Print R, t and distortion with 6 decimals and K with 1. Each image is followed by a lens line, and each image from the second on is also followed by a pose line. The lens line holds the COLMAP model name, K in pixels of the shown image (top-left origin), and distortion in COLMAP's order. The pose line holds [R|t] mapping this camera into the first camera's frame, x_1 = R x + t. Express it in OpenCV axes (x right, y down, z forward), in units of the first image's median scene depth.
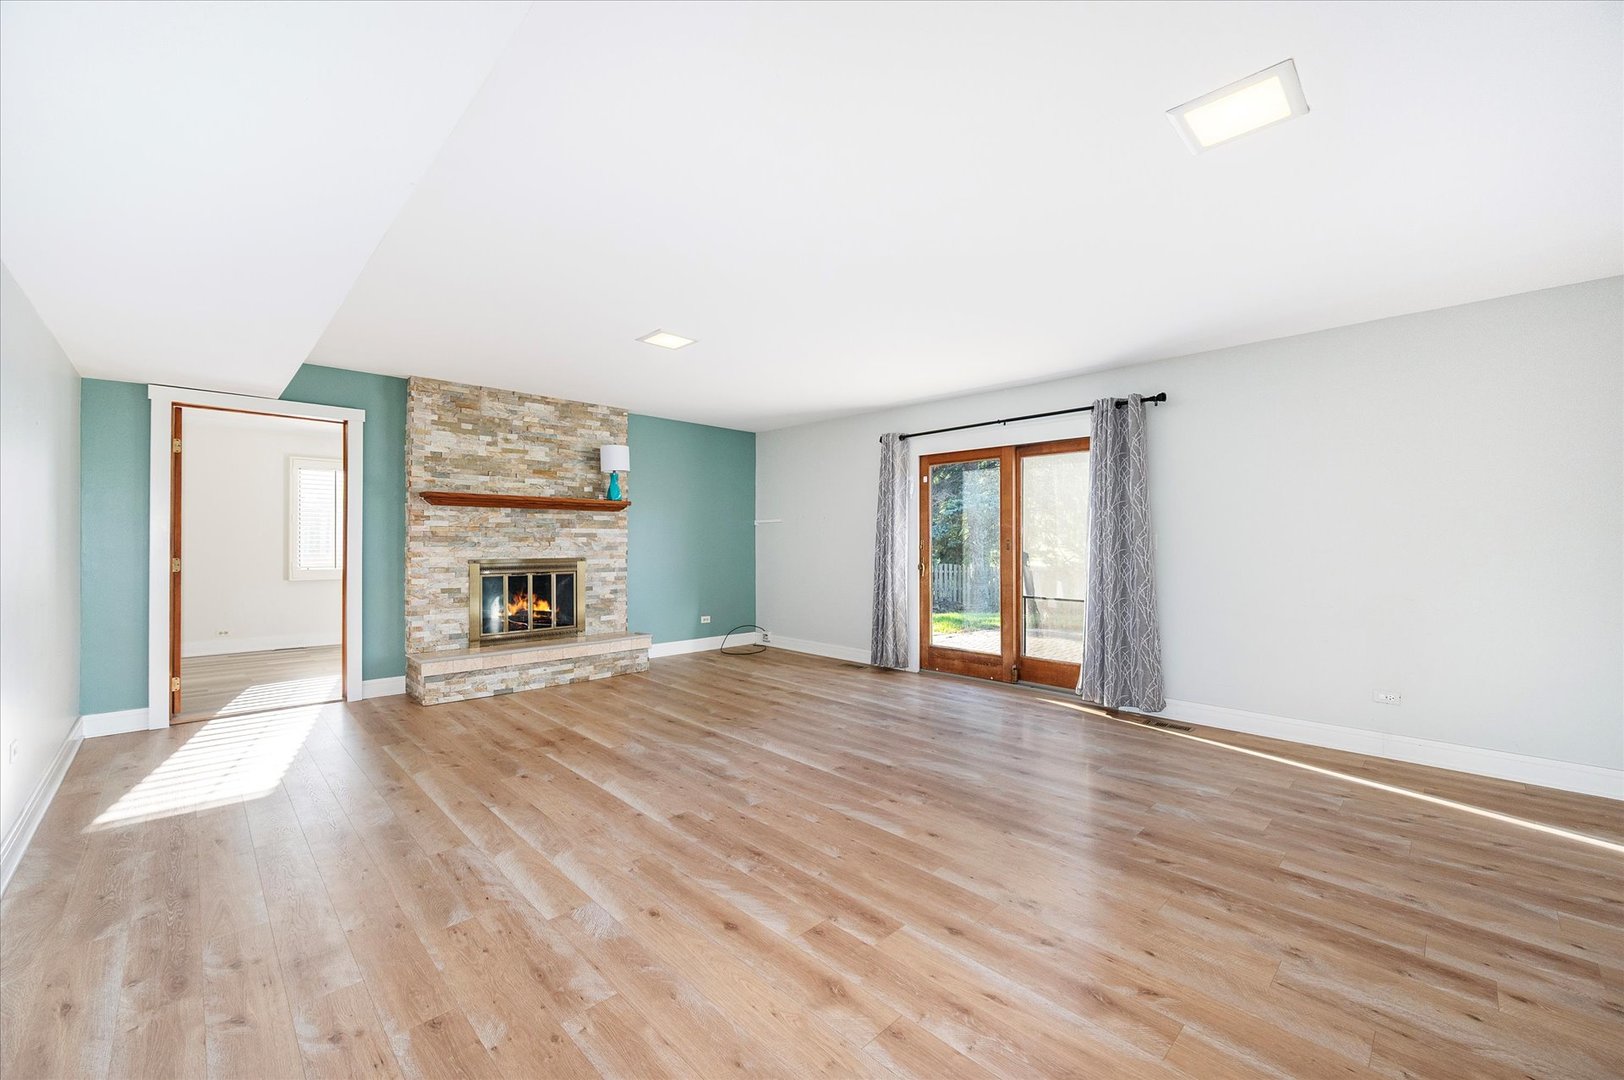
lens RADIAL K [[646.5, 0, 825.5], [0, 646.5, 539.0], [0, 0, 1]] dist [-0.001676, 0.000907]
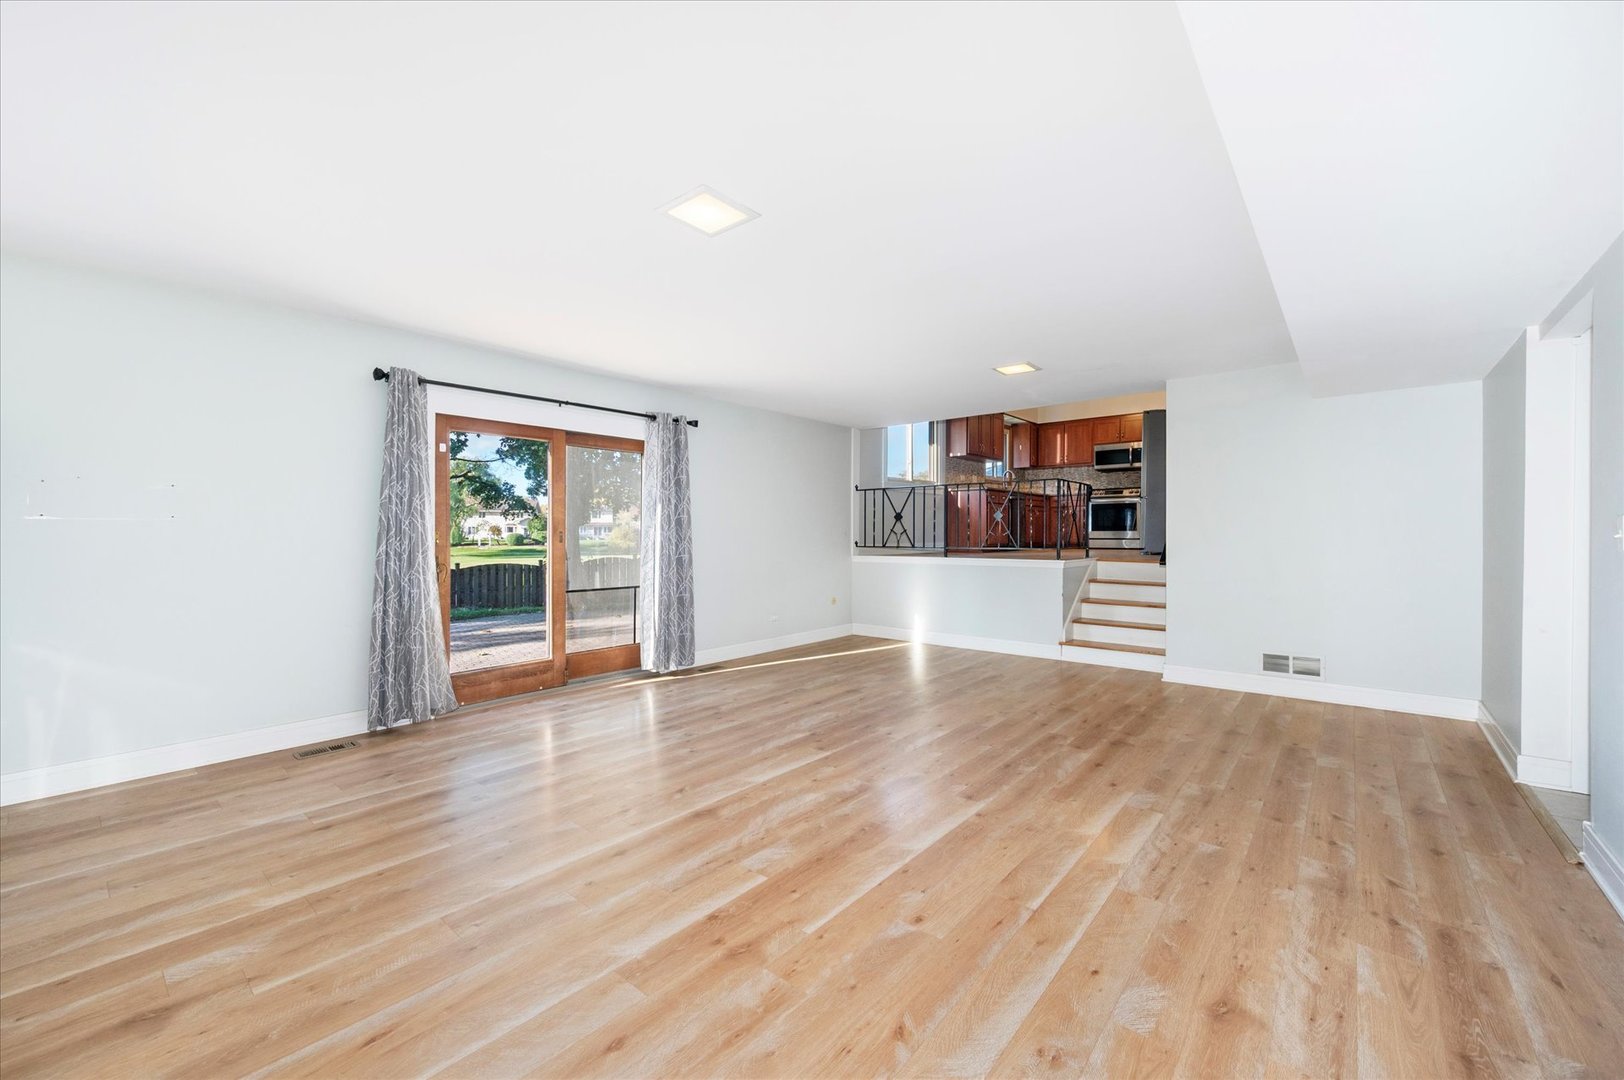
lens RADIAL K [[646.5, 0, 808.6], [0, 646.5, 538.8], [0, 0, 1]] dist [-0.001676, 0.000907]
pose [[-0.086424, -0.008843, 0.996219, -0.940155], [-0.002571, 0.999959, 0.008653, 0.003286], [-0.996255, -0.001813, -0.086444, 1.024616]]
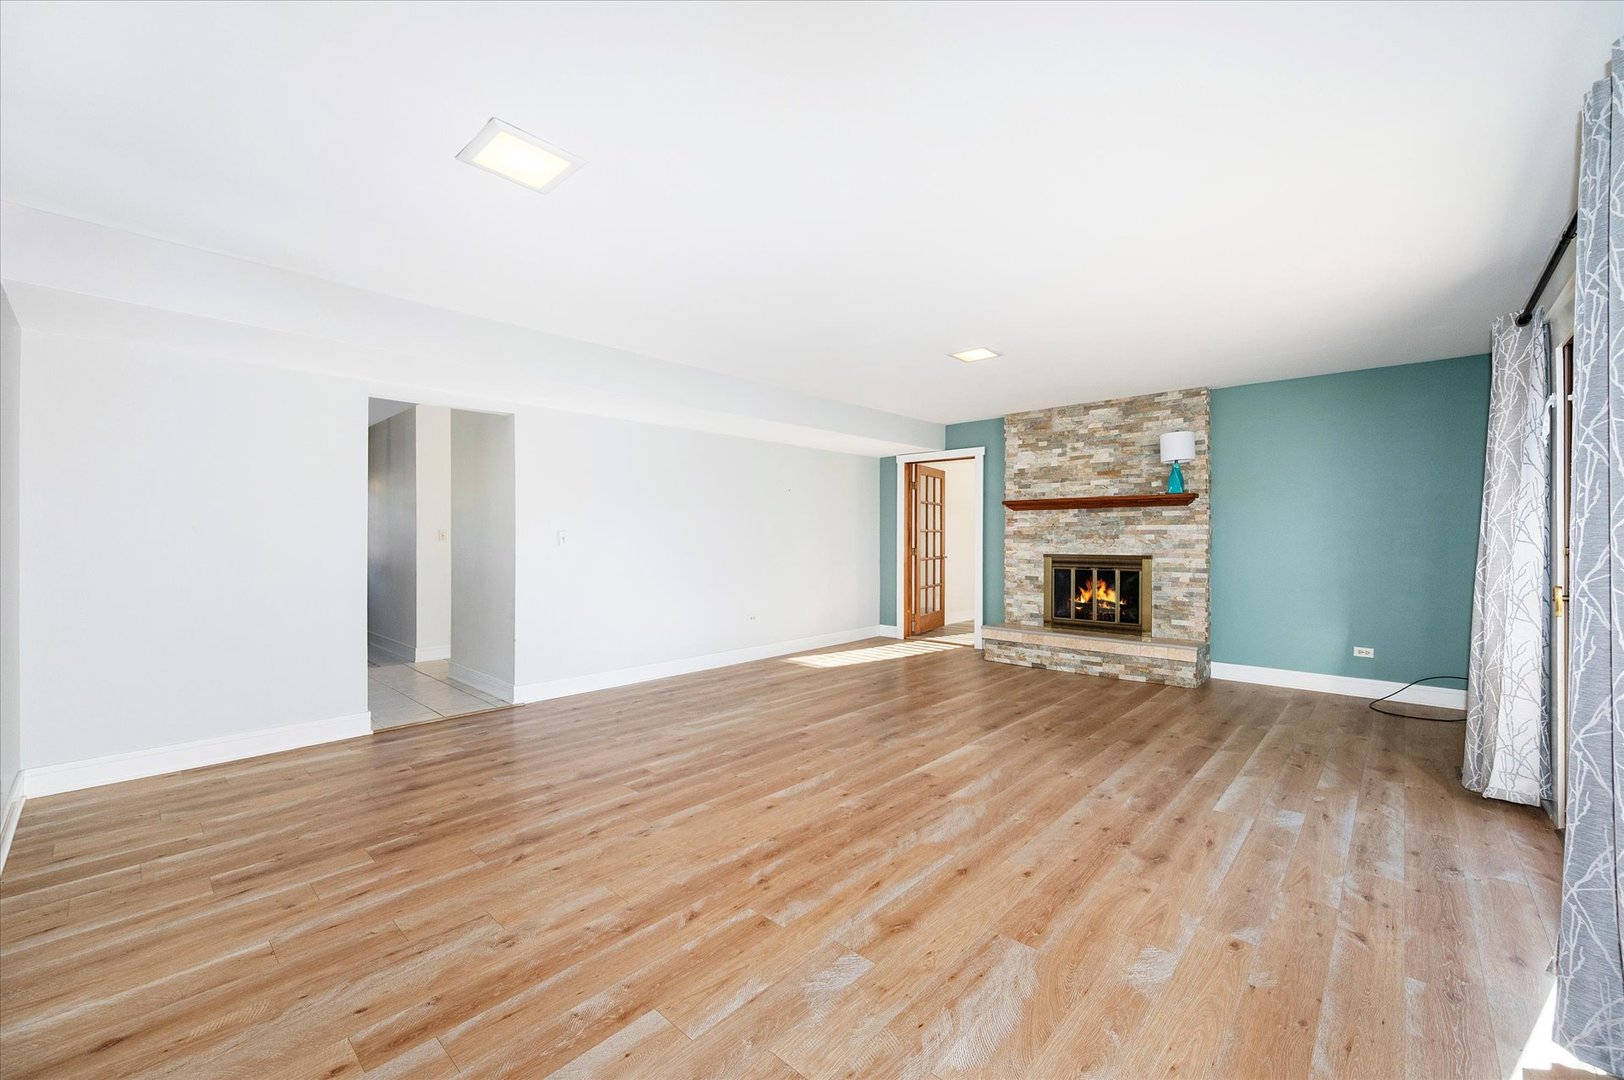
lens RADIAL K [[646.5, 0, 813.6], [0, 646.5, 534.2], [0, 0, 1]] dist [-0.001676, 0.000907]
pose [[0.044433, -0.006964, -0.998988, 0.897754], [0.002985, 0.999972, -0.006838, 0.003320], [0.999008, -0.002678, 0.044452, 0.729688]]
